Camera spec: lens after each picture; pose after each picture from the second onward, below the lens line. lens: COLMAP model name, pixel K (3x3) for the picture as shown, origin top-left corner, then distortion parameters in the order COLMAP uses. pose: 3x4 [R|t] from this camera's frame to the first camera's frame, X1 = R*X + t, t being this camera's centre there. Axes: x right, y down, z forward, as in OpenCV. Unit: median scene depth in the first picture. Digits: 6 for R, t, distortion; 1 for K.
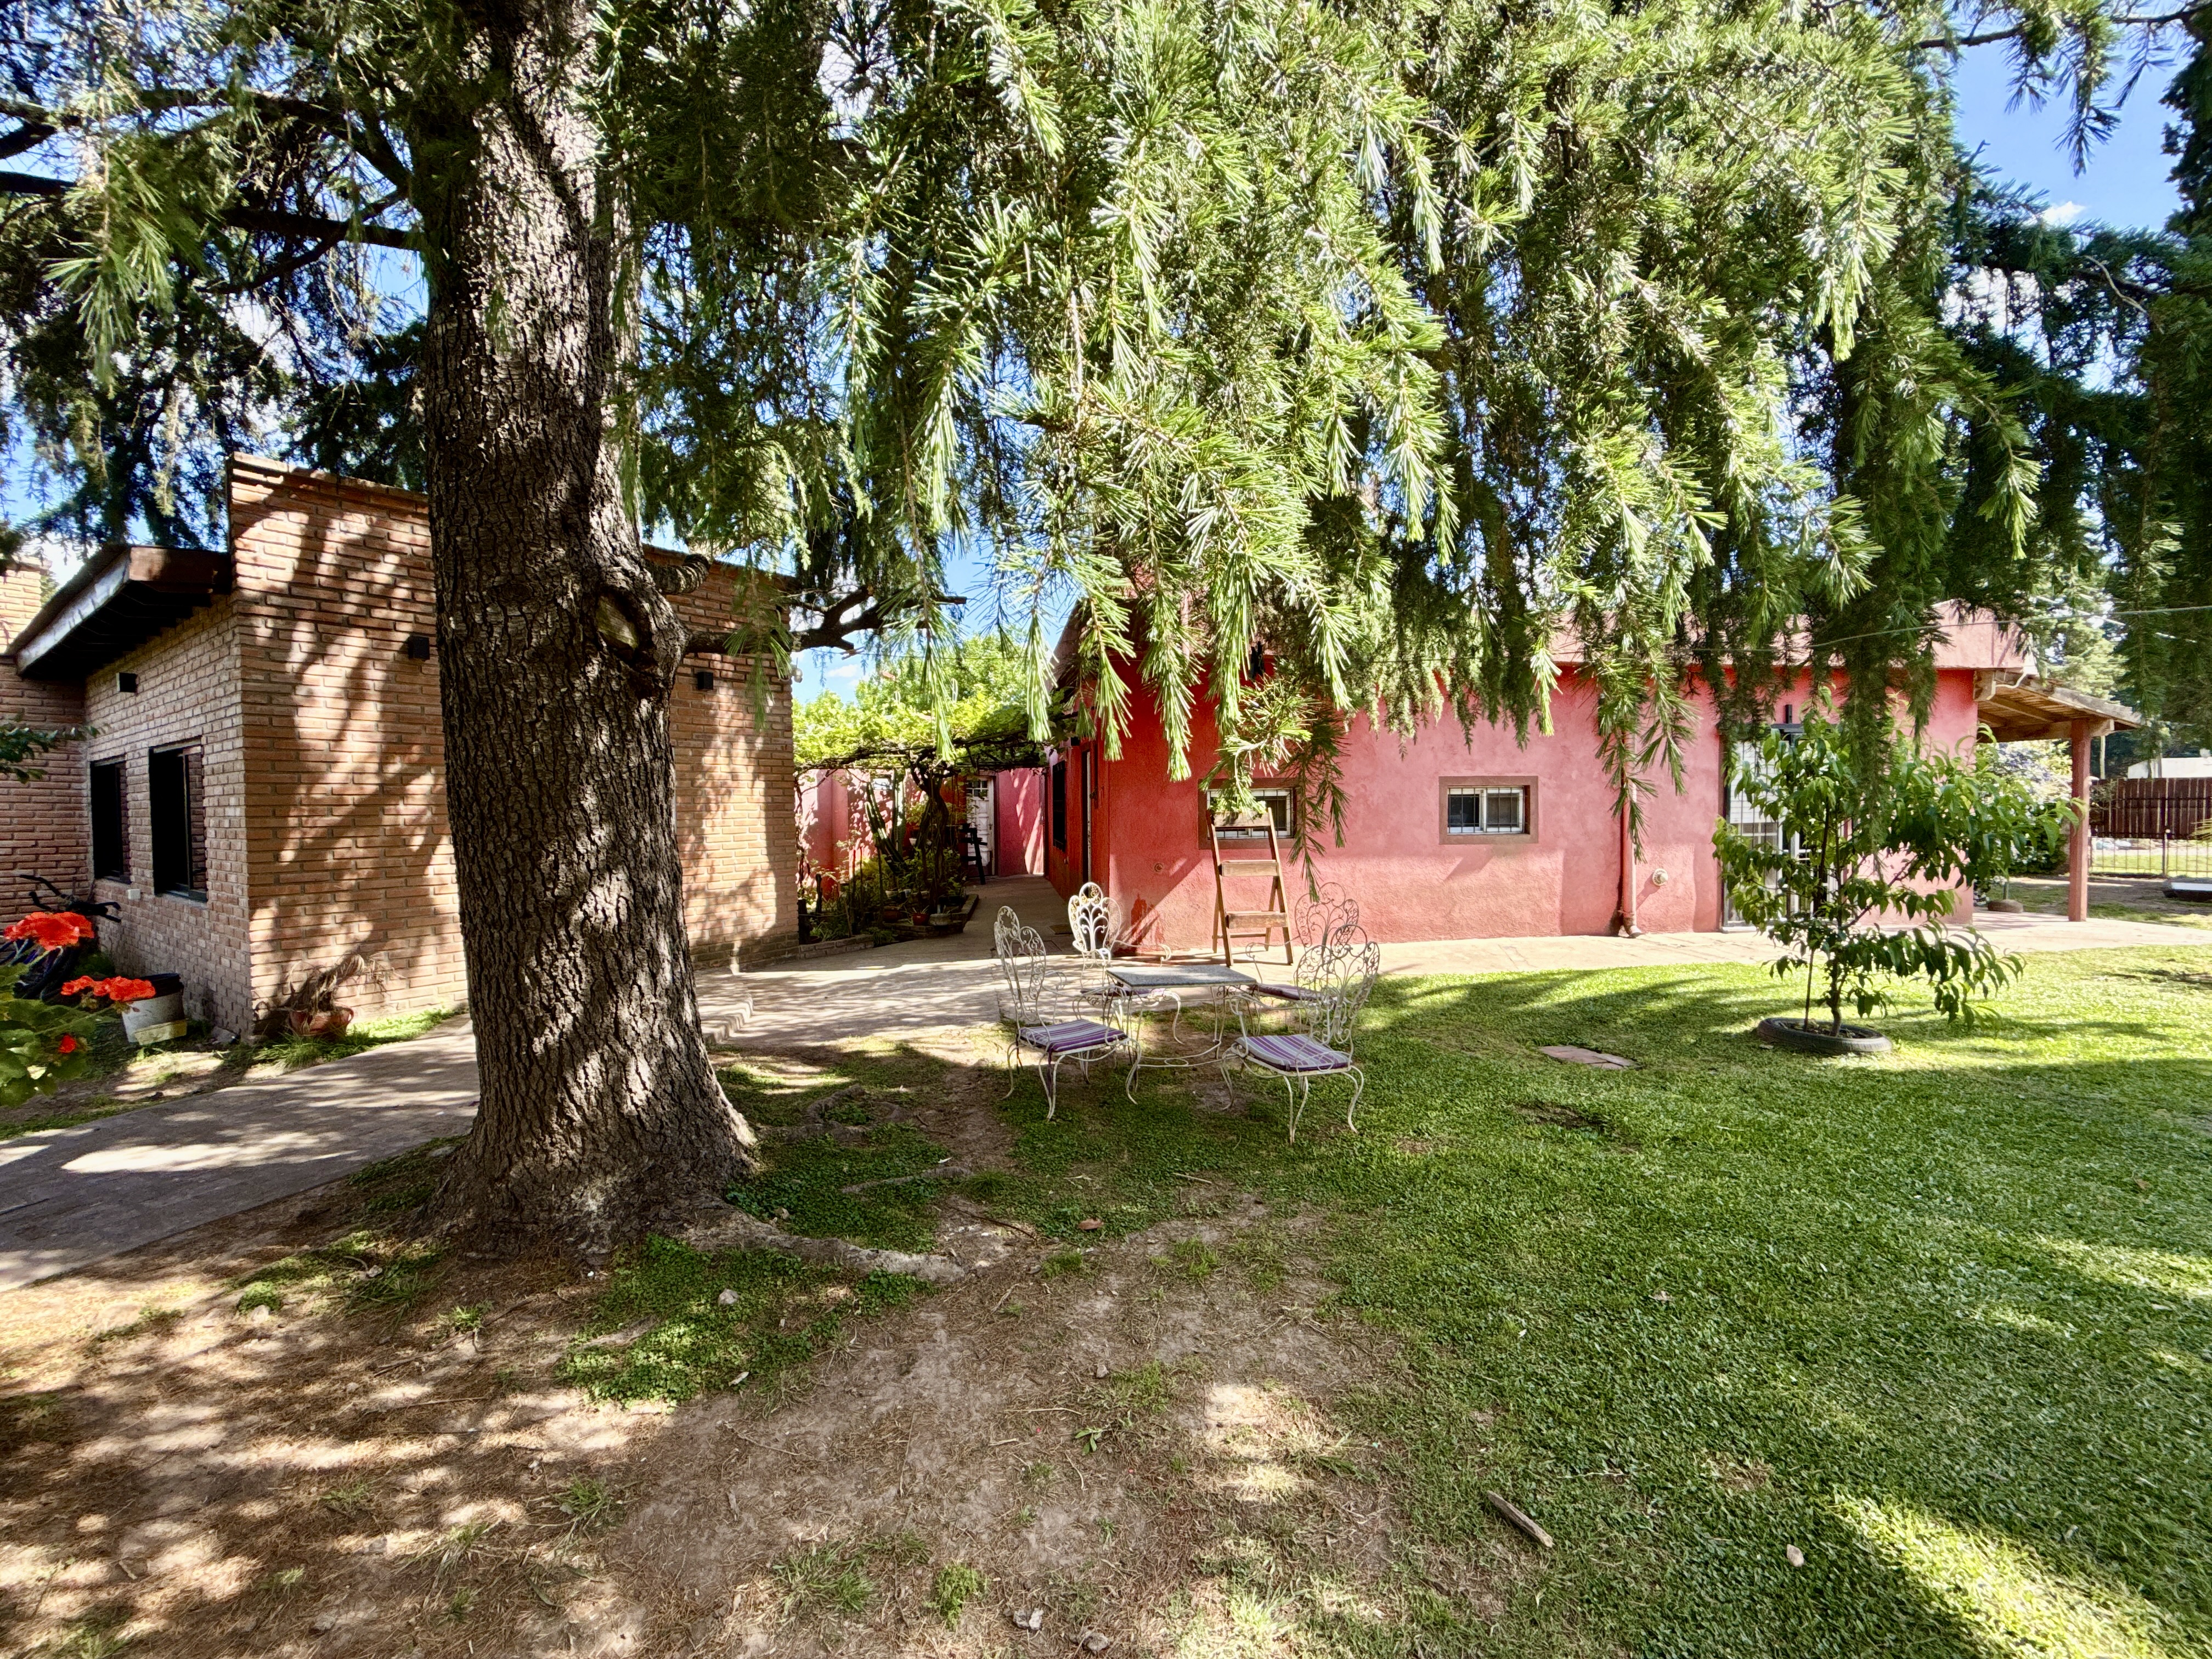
lens RADIAL K [[885.6, 0, 1096.3], [0, 885.6, 829.2], [0, 0, 1]] dist [-0.001091, 0.000058]
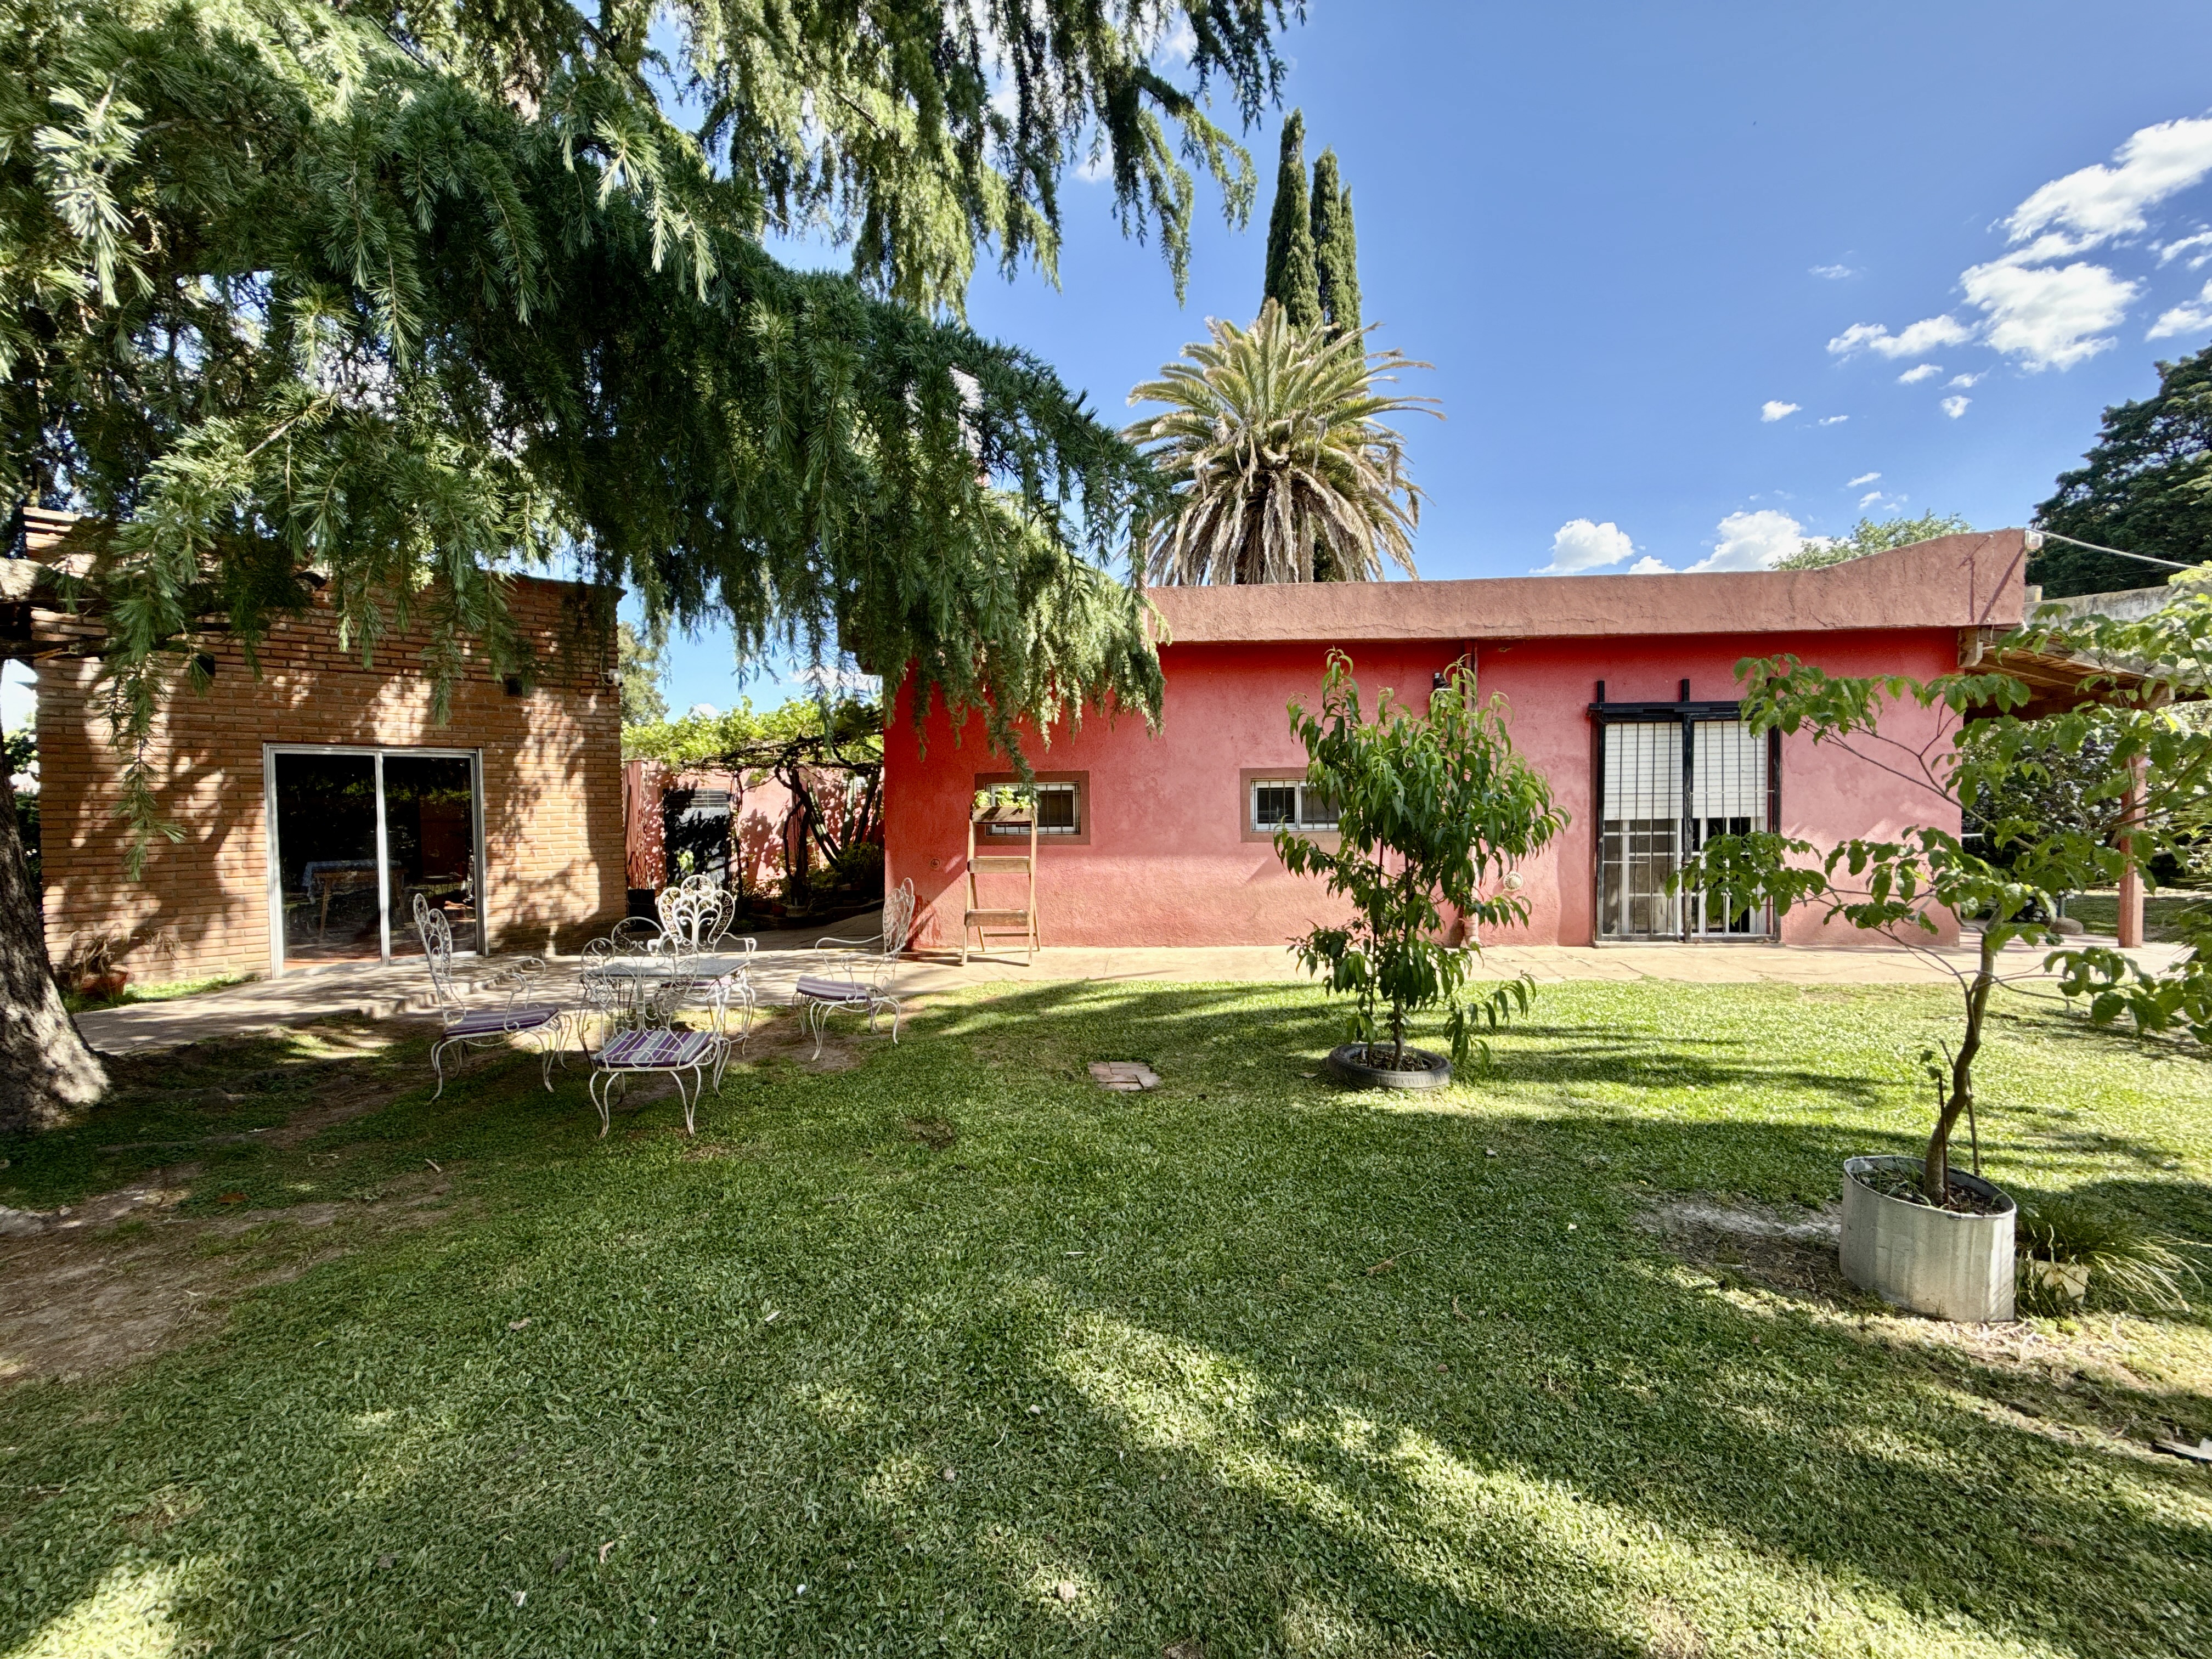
lens RADIAL K [[878.4, 0, 1104.7], [0, 878.4, 827.5], [0, 0, 1]] dist [0.000409, 0.000063]
pose [[0.979808, 0.003800, -0.199902, 0.653595], [-0.004078, 0.999991, -0.000979, 0.005609], [0.199897, 0.001775, 0.979815, 0.108301]]
